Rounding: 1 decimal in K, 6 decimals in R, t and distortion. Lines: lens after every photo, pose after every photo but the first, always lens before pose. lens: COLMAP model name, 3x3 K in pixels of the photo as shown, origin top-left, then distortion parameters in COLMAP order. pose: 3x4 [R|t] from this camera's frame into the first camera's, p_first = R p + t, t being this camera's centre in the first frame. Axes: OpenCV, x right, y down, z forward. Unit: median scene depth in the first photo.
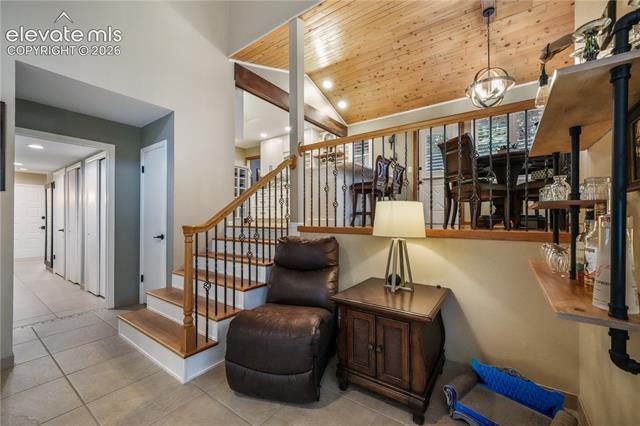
lens RADIAL K [[263.0, 0, 320.0], [0, 263.0, 213.0], [0, 0, 1]] dist [0.017083, 0.000144]
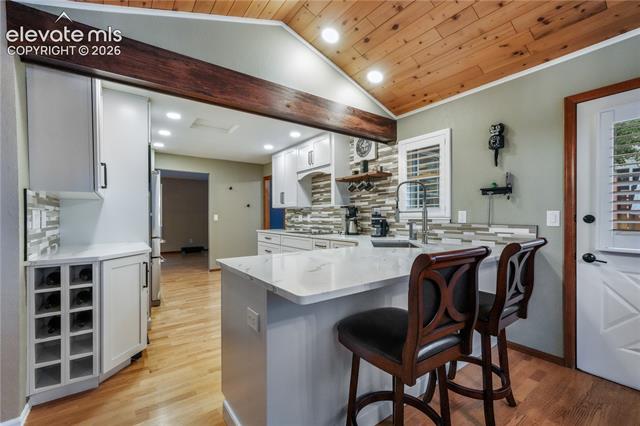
lens RADIAL K [[280.4, 0, 319.2], [0, 280.4, 215.7], [0, 0, 1]] dist [0.001151, 0.000100]
pose [[0.946552, -0.005947, -0.322498, 0.152899], [0.011550, 0.999814, 0.015463, -0.178543], [0.322346, -0.018361, 0.946444, 0.510746]]
